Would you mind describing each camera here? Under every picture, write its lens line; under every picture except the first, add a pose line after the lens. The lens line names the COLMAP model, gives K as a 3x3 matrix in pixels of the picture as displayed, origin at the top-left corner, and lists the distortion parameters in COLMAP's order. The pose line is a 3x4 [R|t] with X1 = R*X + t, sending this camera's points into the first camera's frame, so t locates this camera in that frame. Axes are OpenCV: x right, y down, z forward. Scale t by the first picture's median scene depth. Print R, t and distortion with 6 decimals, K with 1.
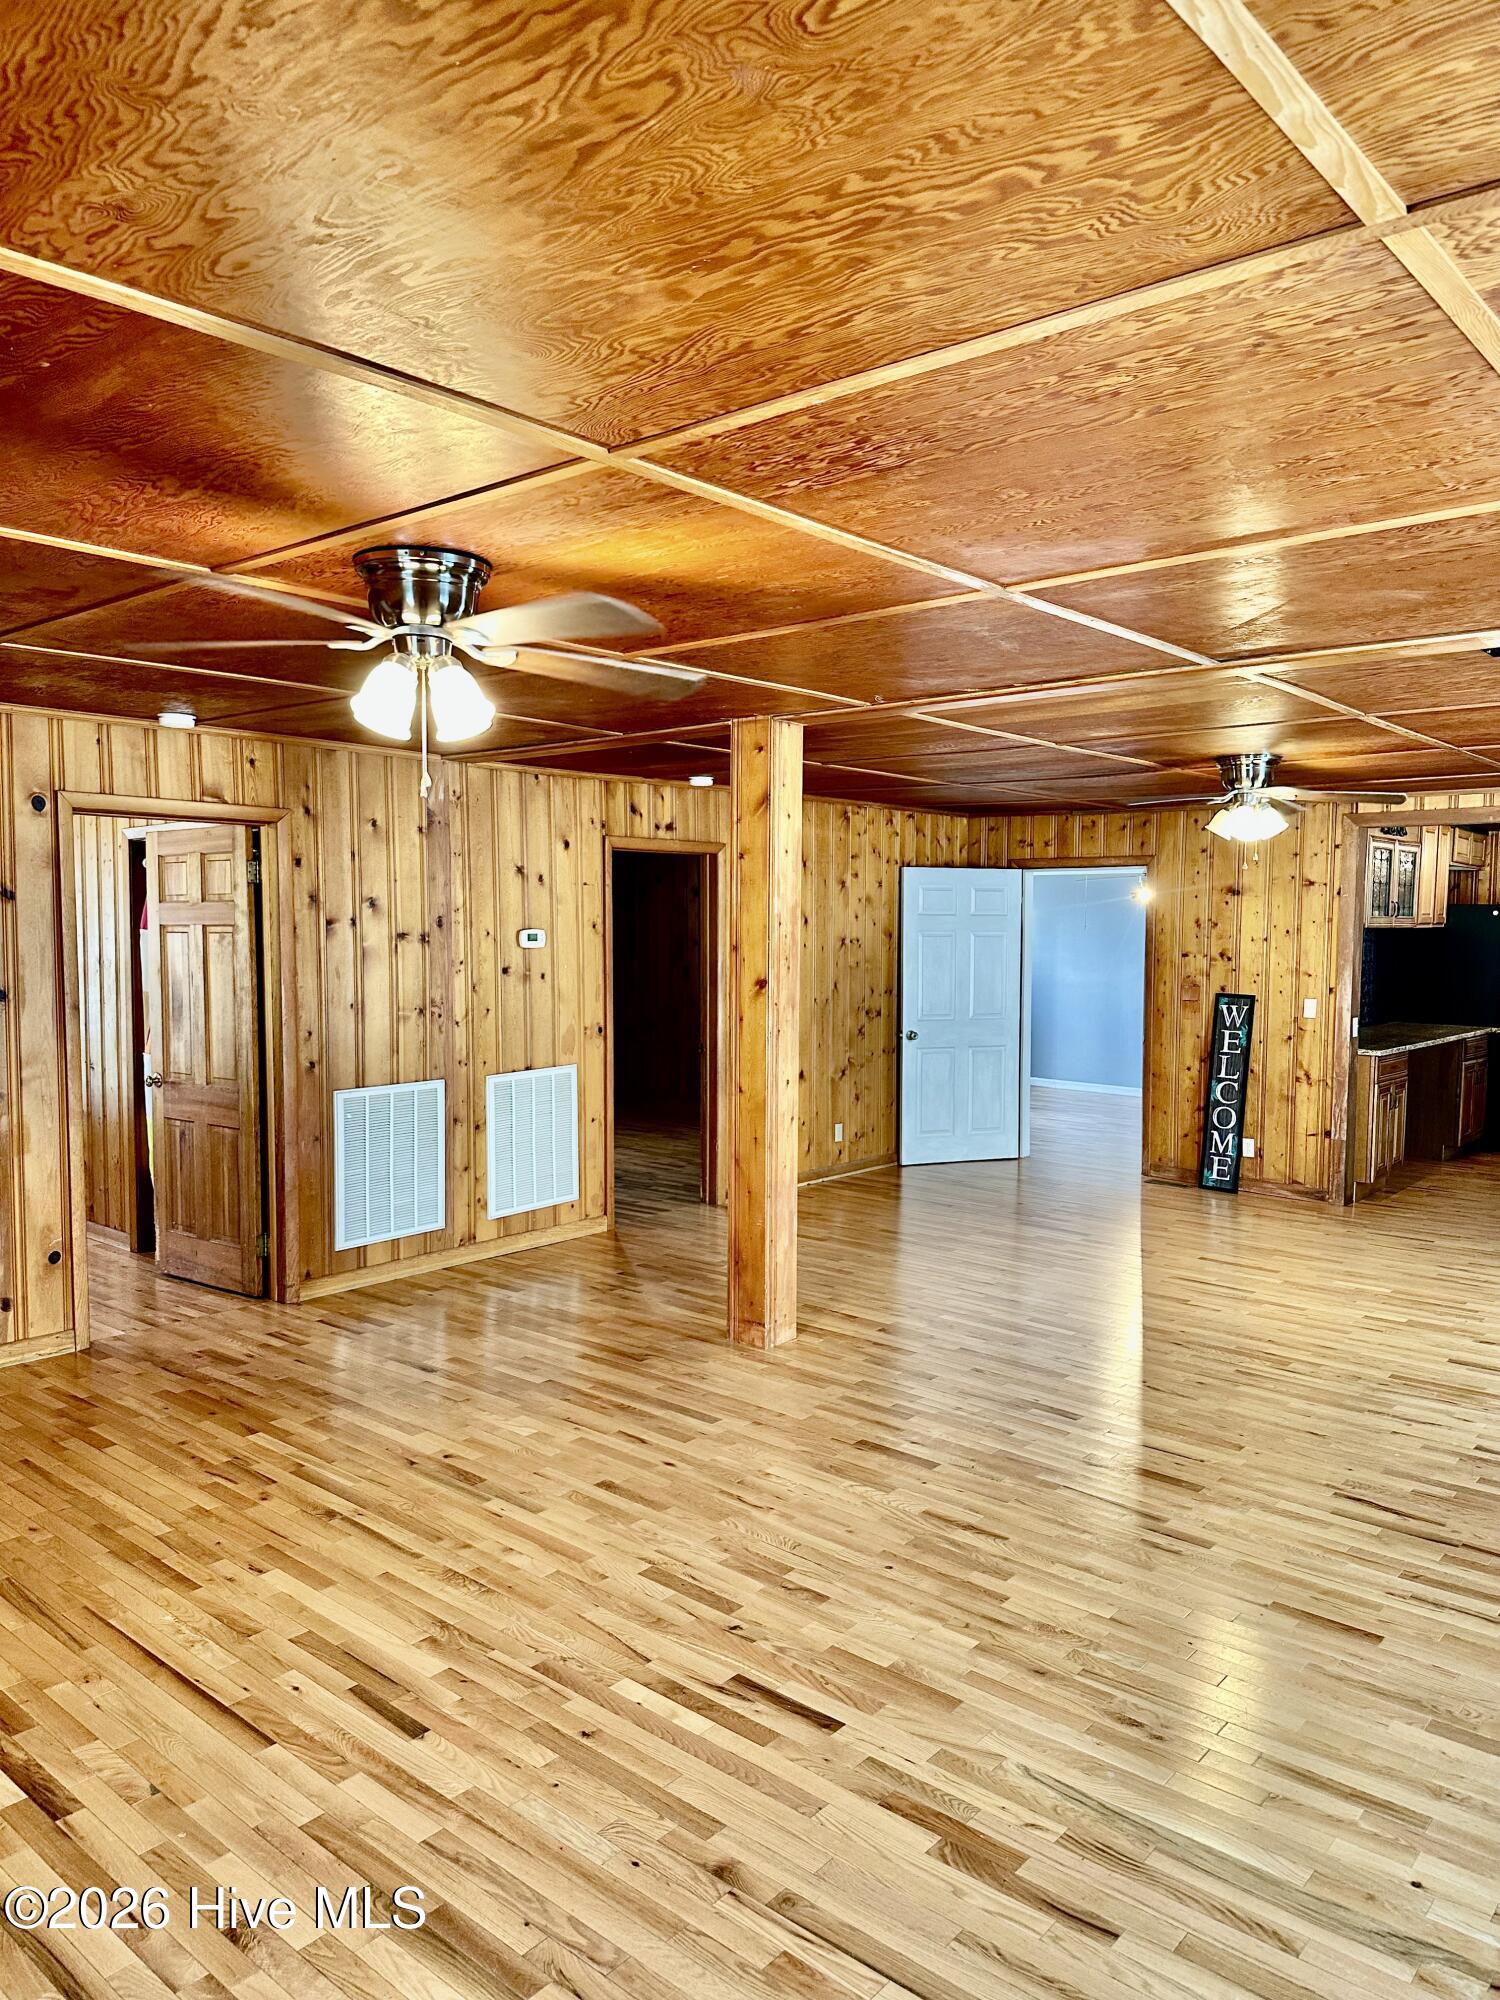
lens RADIAL K [[1395.5, 0, 746.9], [0, 1395.5, 1001.6], [0, 0, 1]] dist [0.011679, -0.001718]
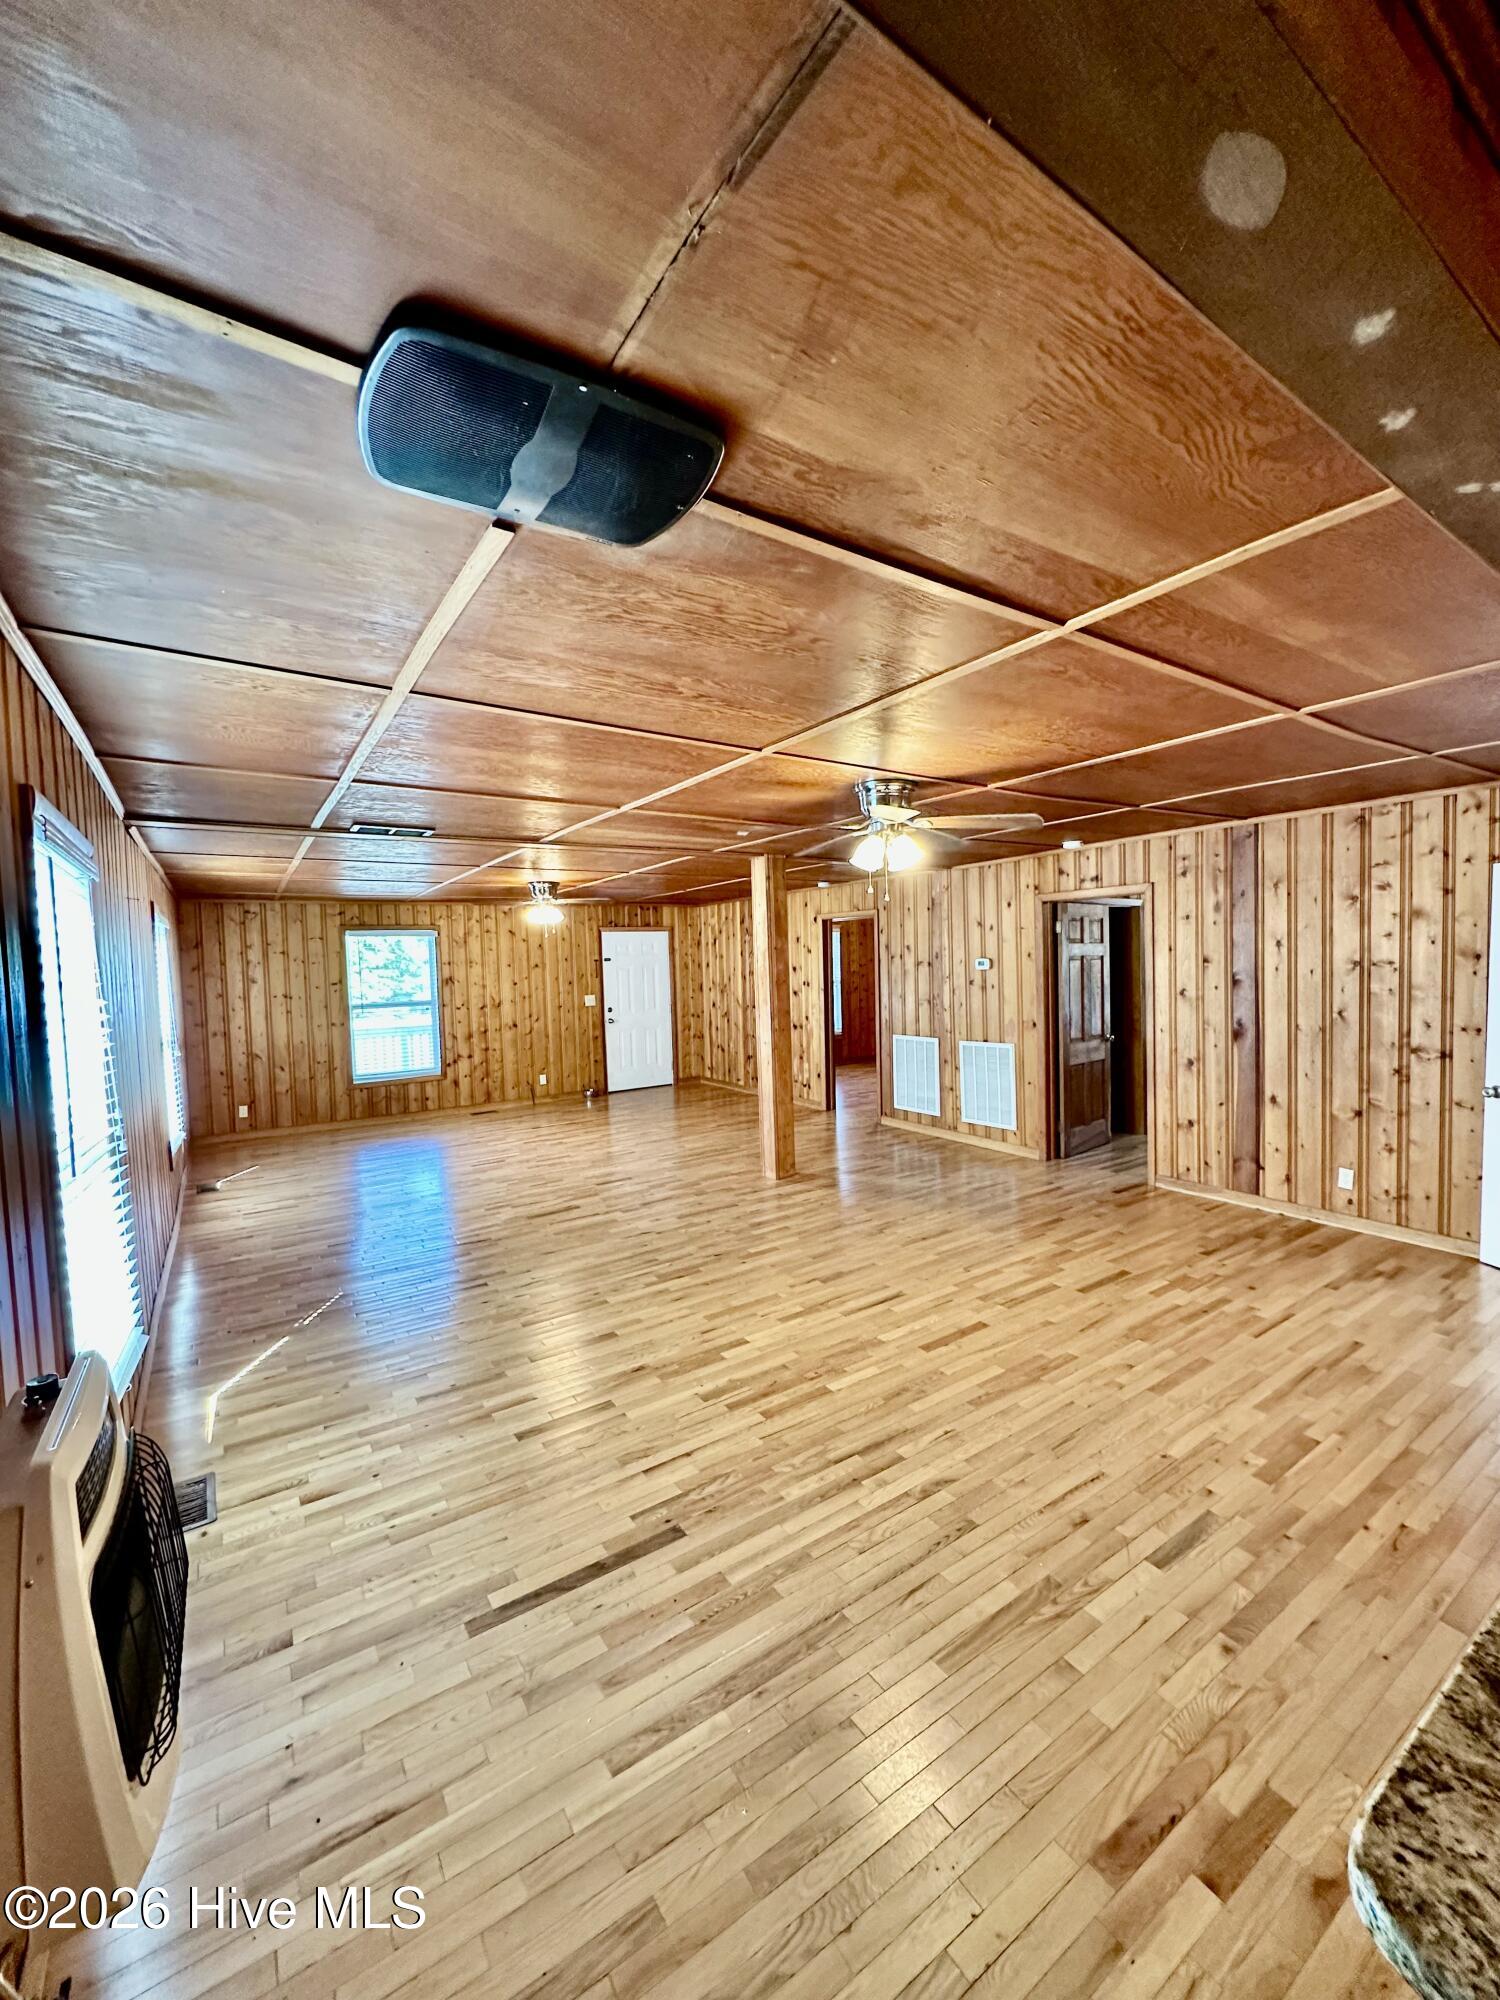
lens RADIAL K [[807.7, 0, 742.7], [0, 807.7, 1002.7], [0, 0, 1]] dist [0.002351, 0.000145]
pose [[-0.279426, 0.055302, -0.958573, 0.931486], [-0.021668, 0.997723, 0.063877, -0.058791], [0.959923, 0.038619, -0.277592, 1.070768]]
